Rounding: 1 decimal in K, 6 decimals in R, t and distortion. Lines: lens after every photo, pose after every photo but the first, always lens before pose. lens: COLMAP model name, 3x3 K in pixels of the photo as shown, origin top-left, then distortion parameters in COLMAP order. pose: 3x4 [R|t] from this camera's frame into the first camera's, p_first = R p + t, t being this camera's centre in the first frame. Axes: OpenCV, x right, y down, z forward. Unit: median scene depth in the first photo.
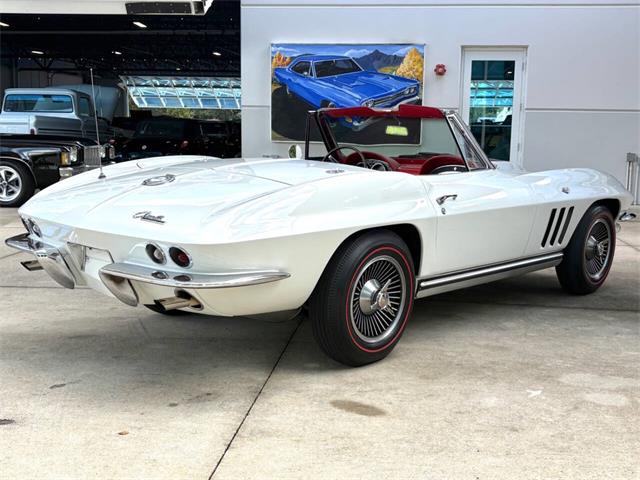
lens RADIAL K [[801.4, 0, 320.0], [0, 801.4, 240.0], [0, 0, 1]] dist [0.156013, -0.503194]
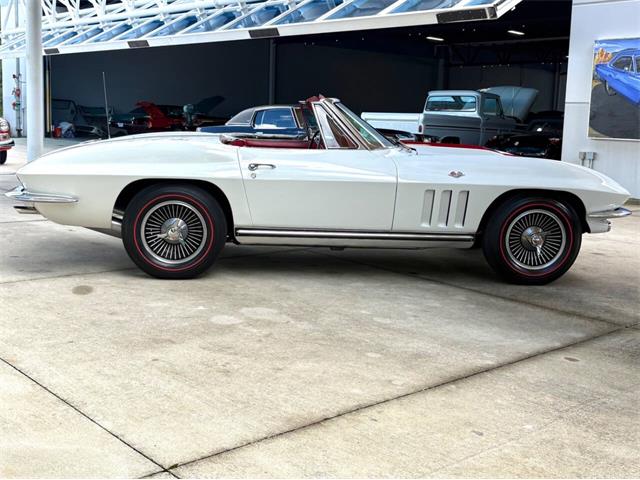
lens RADIAL K [[801.4, 0, 320.0], [0, 801.4, 240.0], [0, 0, 1]] dist [0.156013, -0.503194]
pose [[0.739048, 0.108480, -0.664861, 0.864431], [-0.112462, 0.992967, 0.037004, 0.004981], [0.664199, 0.047424, 0.746050, 0.095747]]
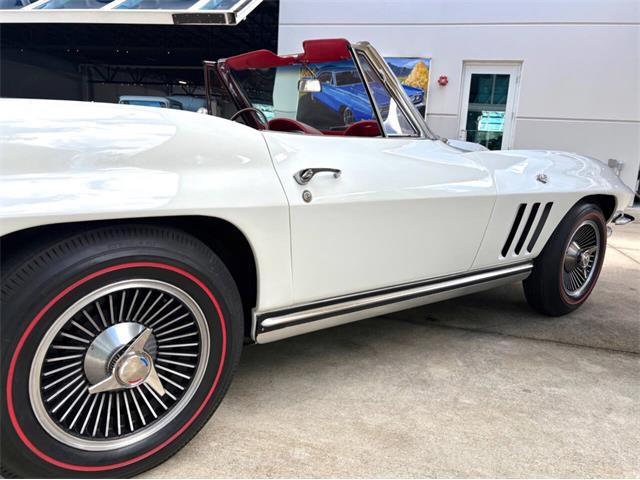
lens RADIAL K [[516.6, 0, 310.1], [0, 516.6, 239.0], [0, 0, 1]] dist [0.016393, 0.004571]
pose [[0.989440, 0.060123, -0.131884, 0.161868], [-0.054248, 0.997388, 0.047696, -0.018788], [0.134407, -0.040038, 0.990117, 0.510384]]
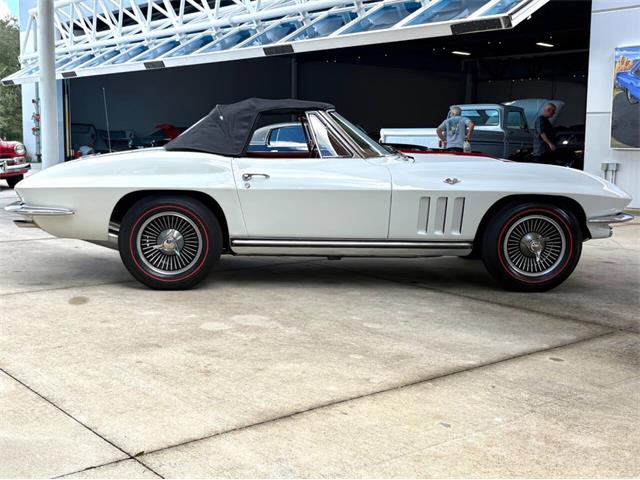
lens RADIAL K [[827.7, 0, 317.5], [0, 827.7, 252.1], [0, 0, 1]] dist [0.155639, -0.497005]
pose [[0.712293, 0.087292, -0.696432, 0.921262], [-0.096854, 0.994968, 0.025652, 0.019606], [0.695167, 0.049181, 0.717164, 0.105081]]
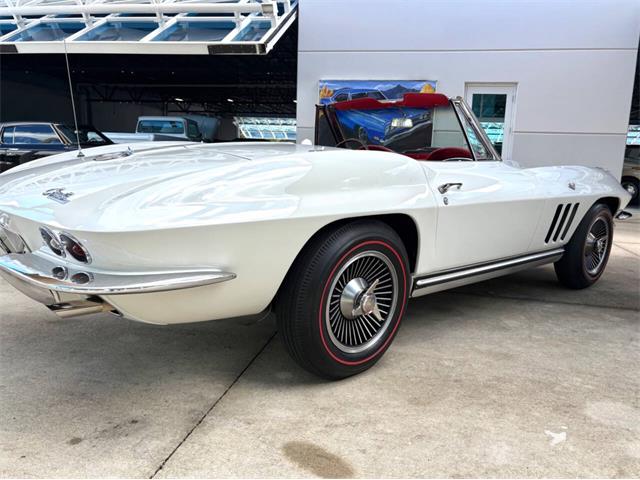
lens RADIAL K [[514.2, 0, 320.0], [0, 514.2, 240.0], [0, 0, 1]] dist [0.024642, -0.011028]
pose [[0.995664, 0.030956, -0.087716, 0.052982], [-0.028816, 0.999258, 0.025563, -0.002808], [0.088442, -0.022925, 0.995817, 0.335255]]
